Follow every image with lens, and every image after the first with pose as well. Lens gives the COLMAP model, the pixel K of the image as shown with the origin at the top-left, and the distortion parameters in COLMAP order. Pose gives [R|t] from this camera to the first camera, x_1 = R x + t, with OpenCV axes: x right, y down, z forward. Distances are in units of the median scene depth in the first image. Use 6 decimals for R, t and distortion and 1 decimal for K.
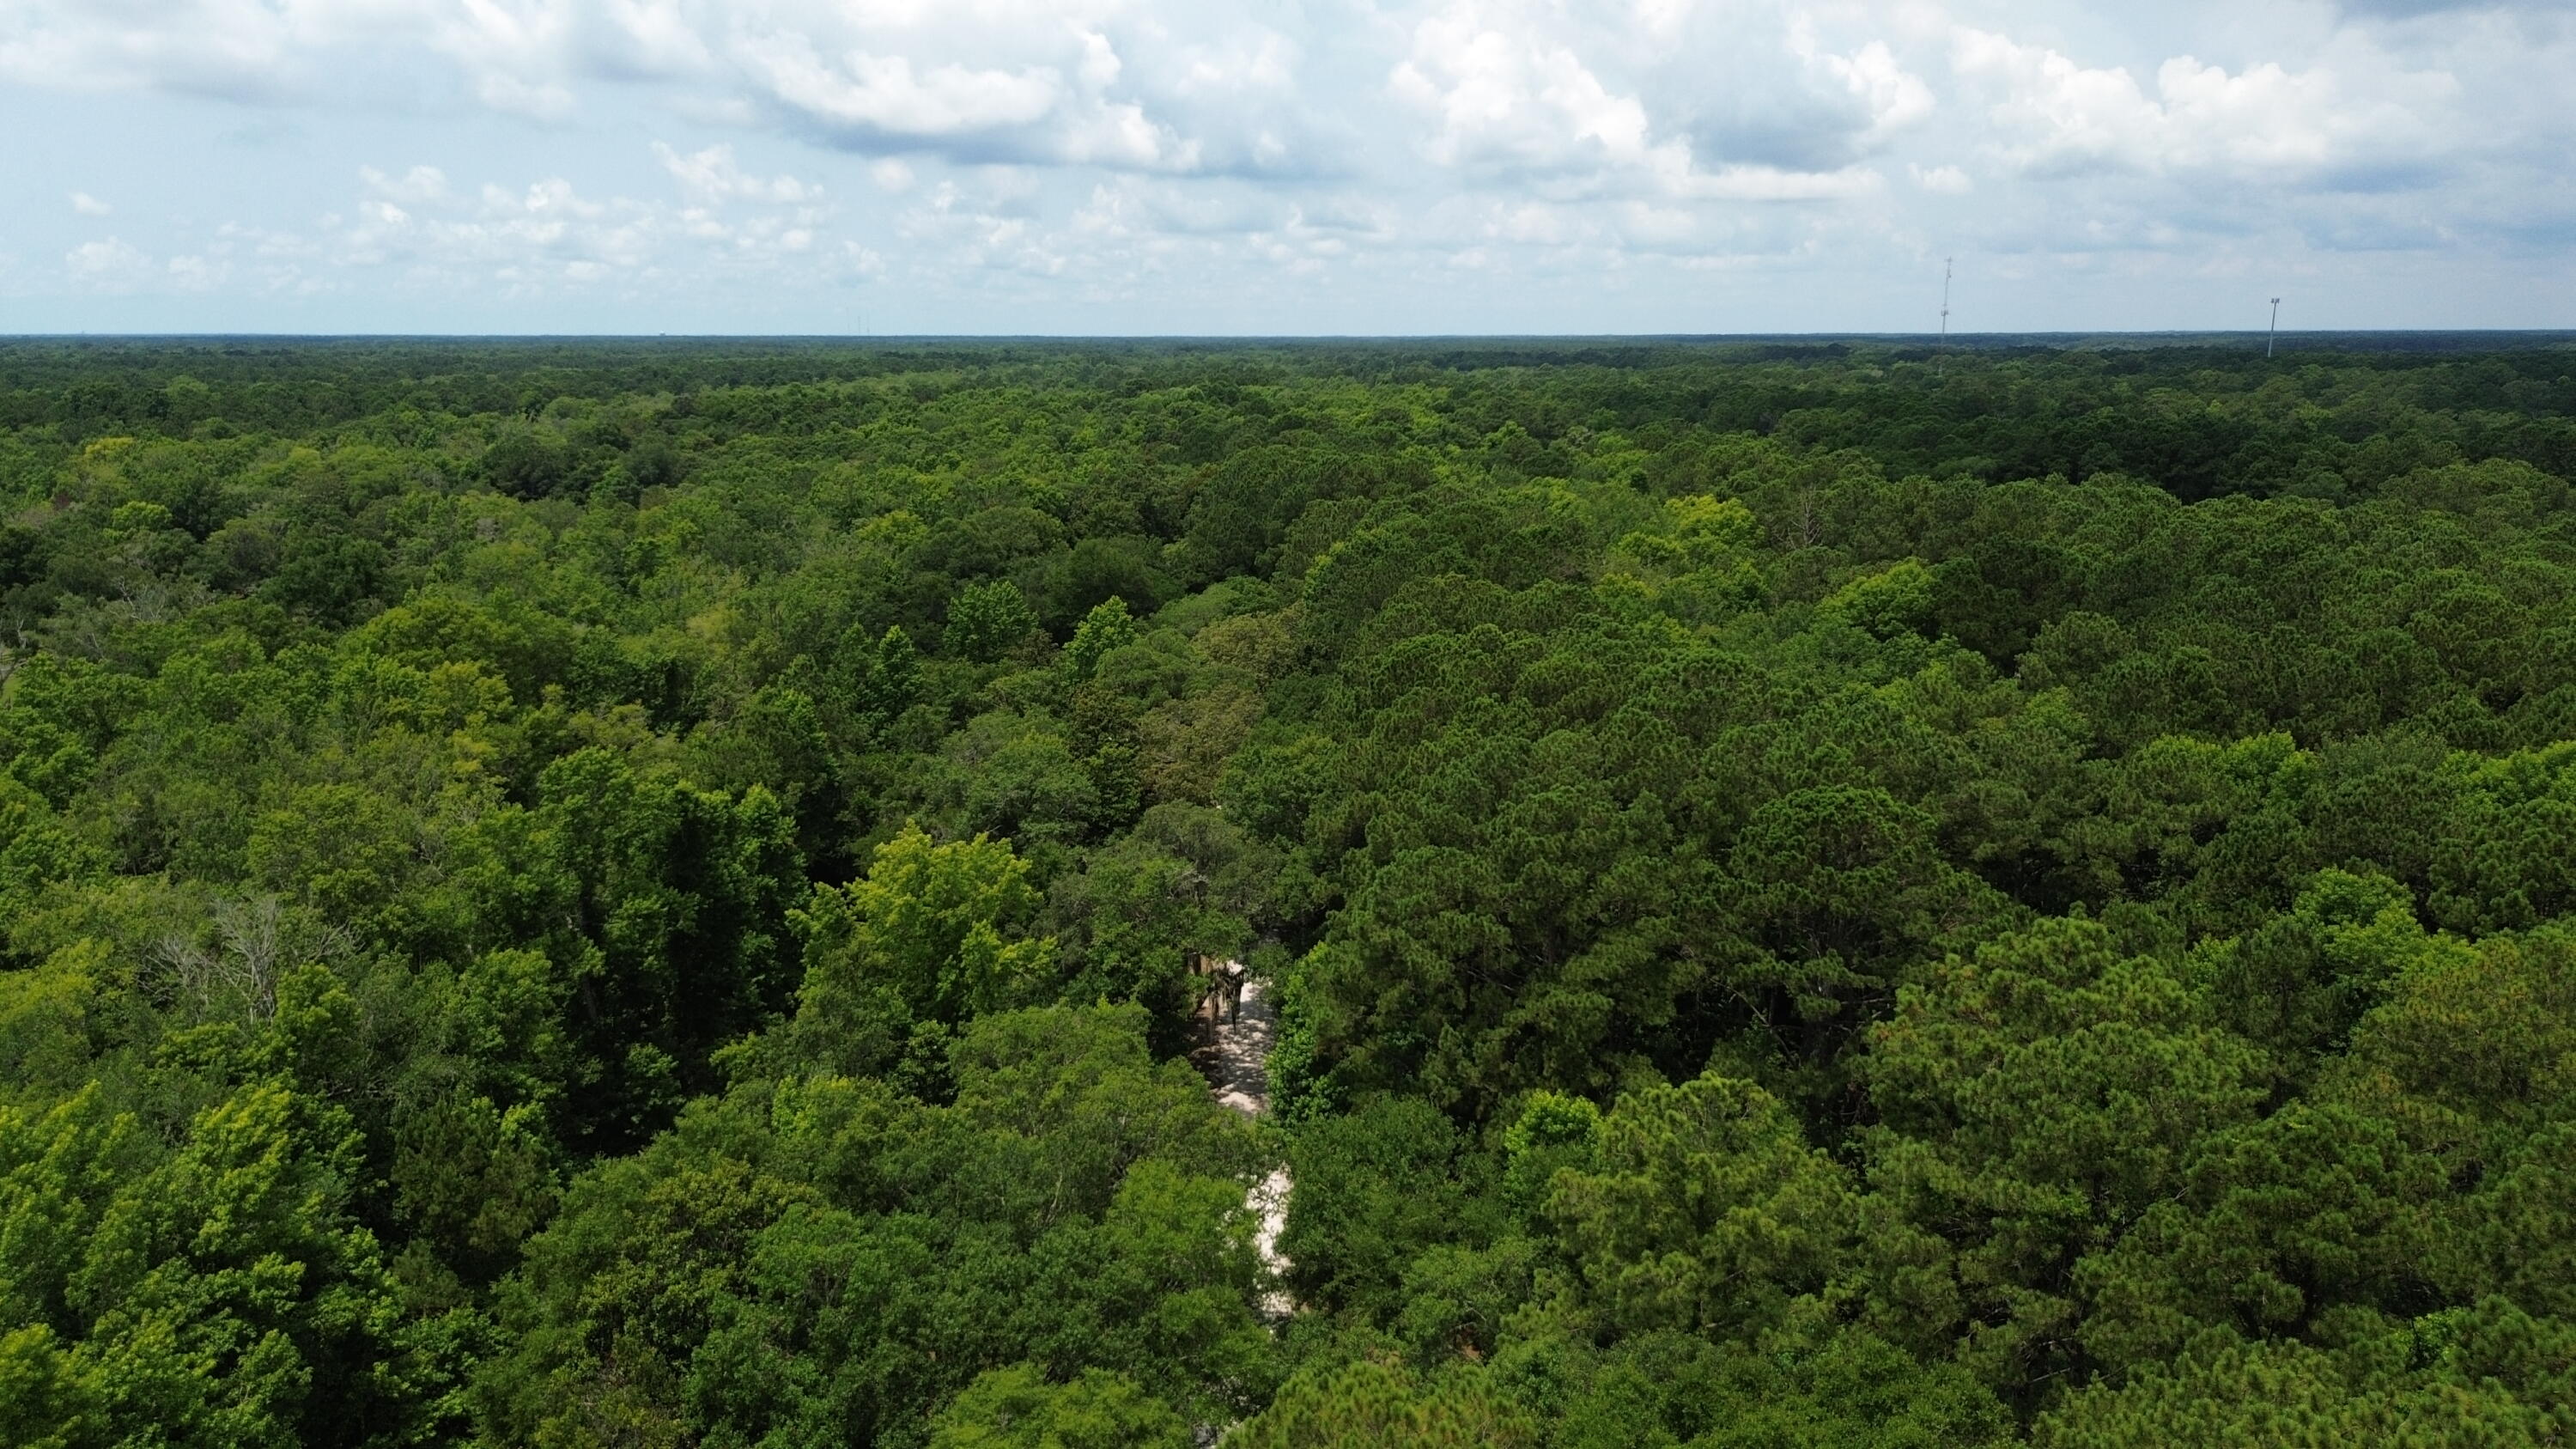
lens RADIAL K [[1831.0, 0, 1283.7], [0, 1831.0, 719.6], [0, 0, 1]] dist [0.057053, -0.051396]
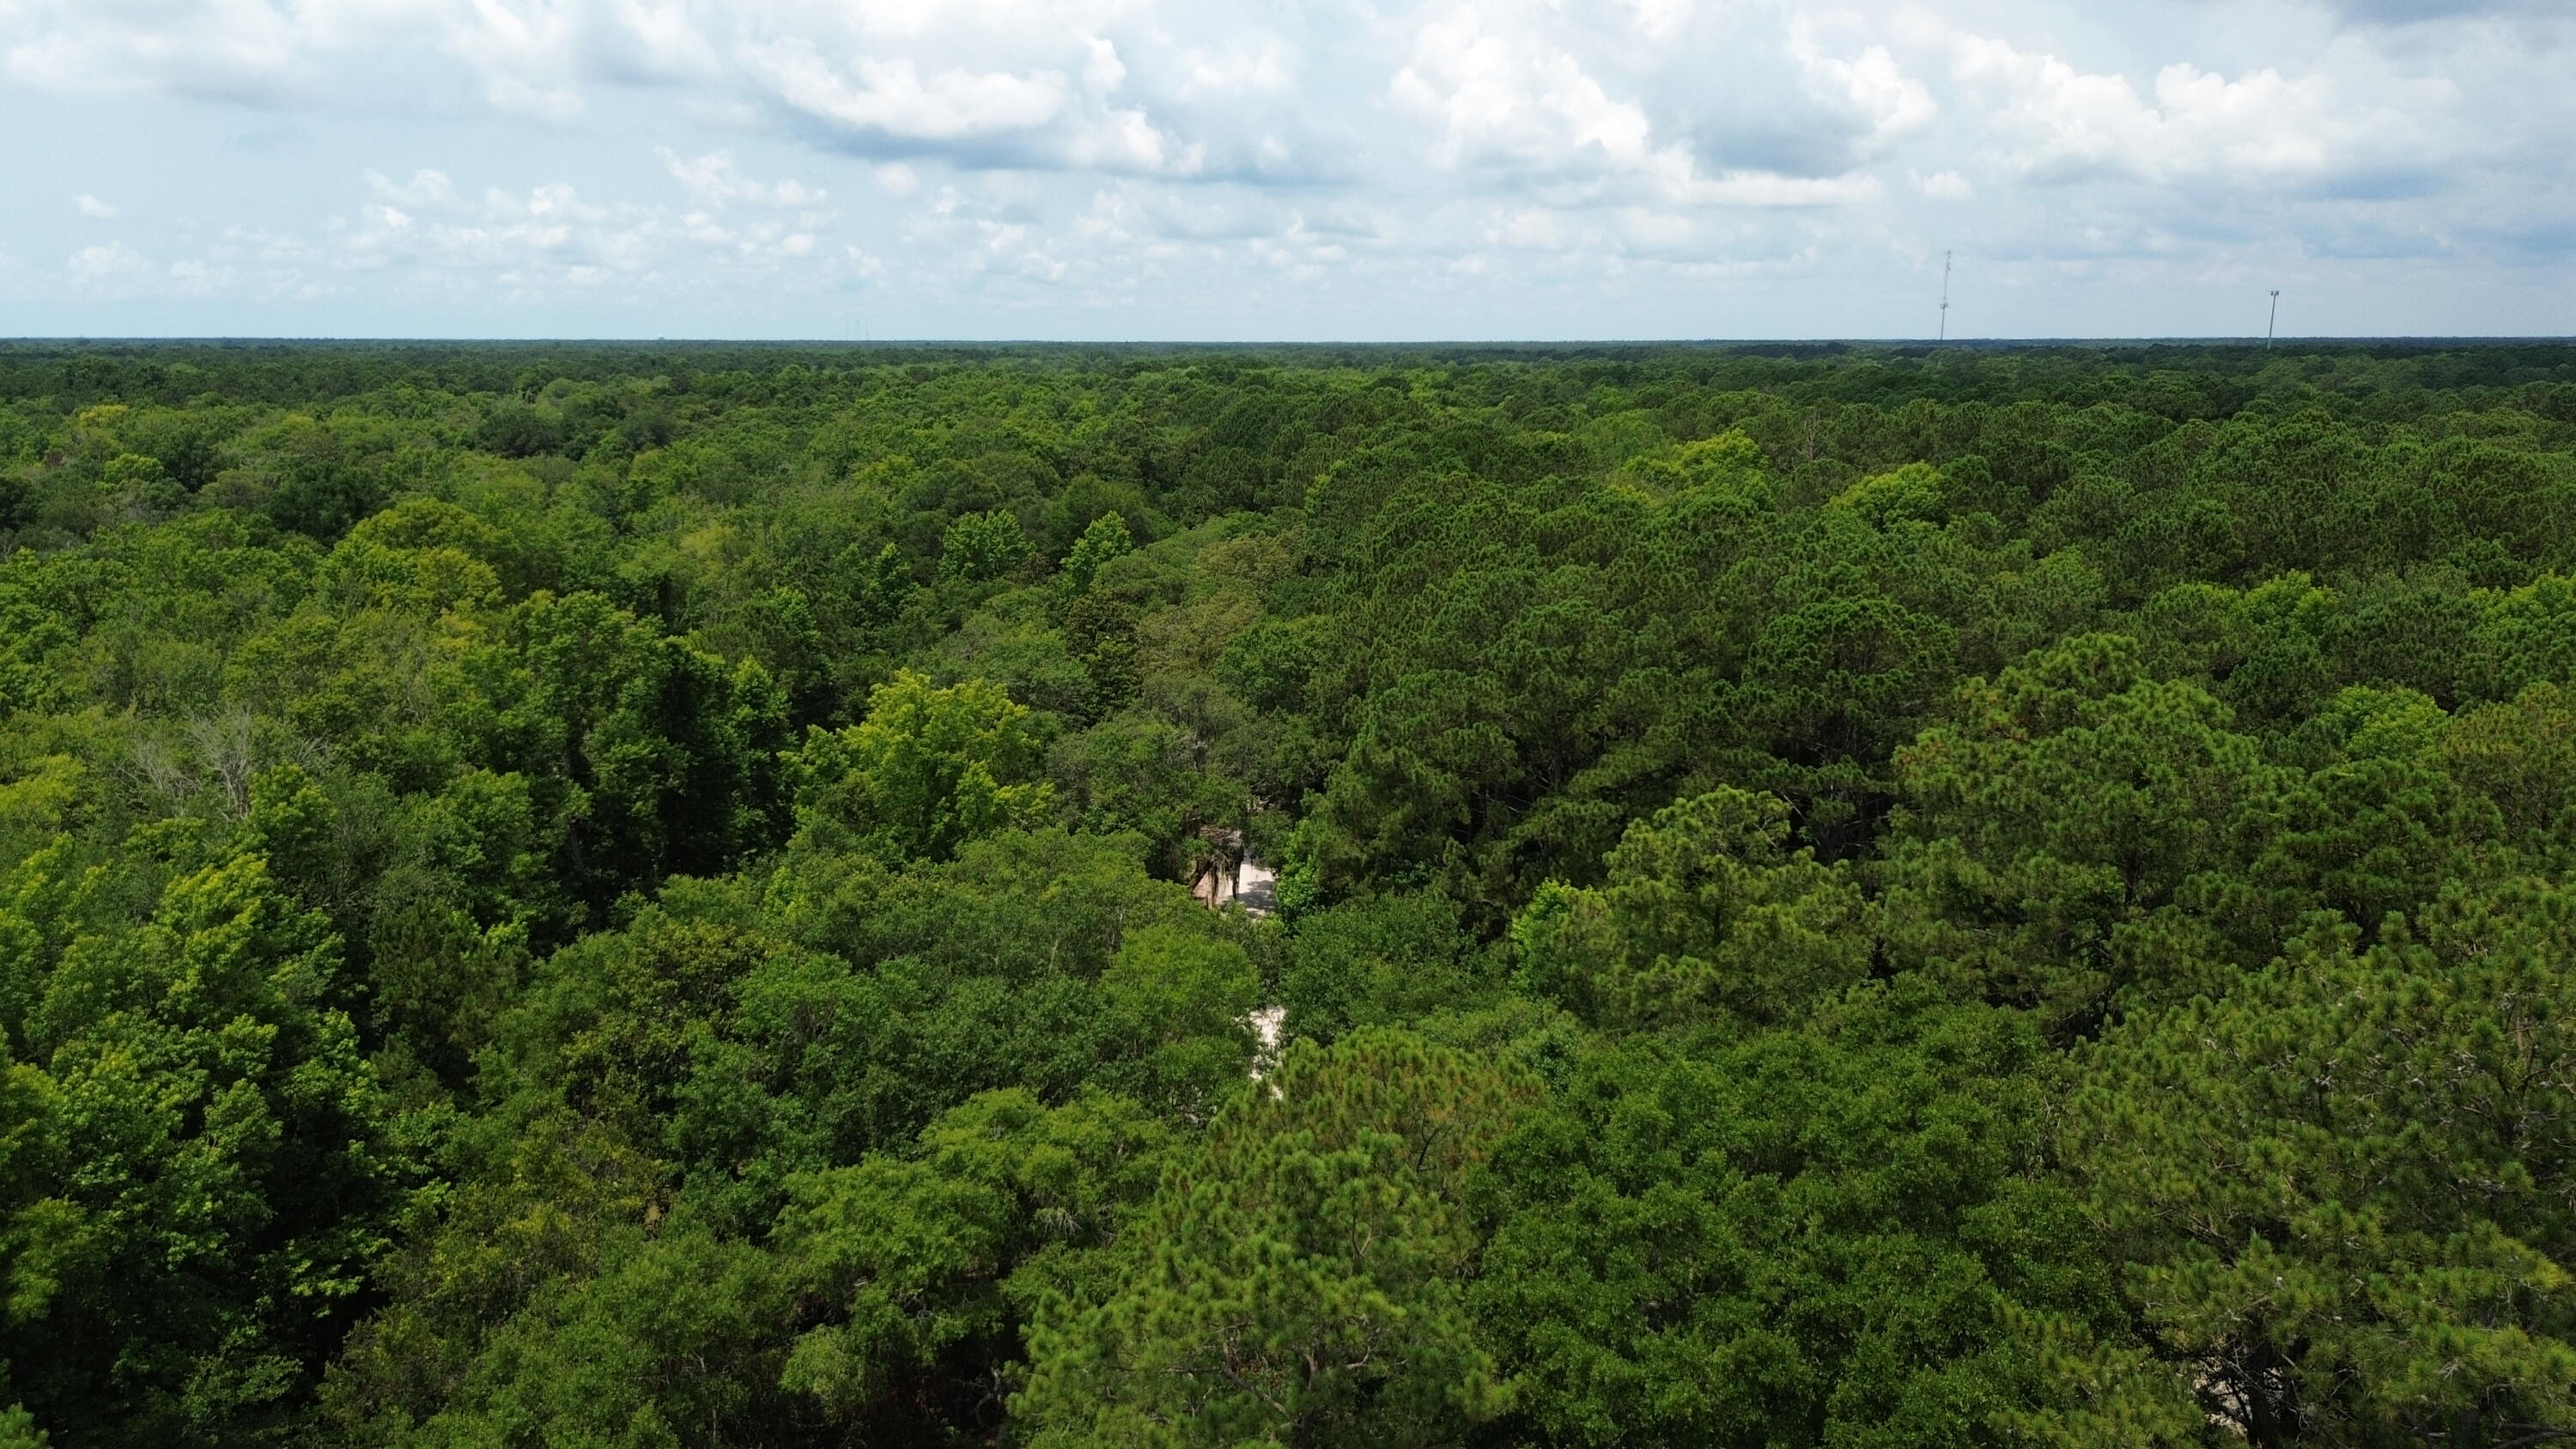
lens RADIAL K [[1810.8, 0, 1277.8], [0, 1810.8, 803.0], [0, 0, 1]] dist [0.059953, -0.051548]
pose [[0.999807, 0.018958, 0.005120, -0.005292], [-0.018894, 0.999746, -0.012318, 0.101229], [-0.005352, 0.012219, 0.999911, 0.019287]]
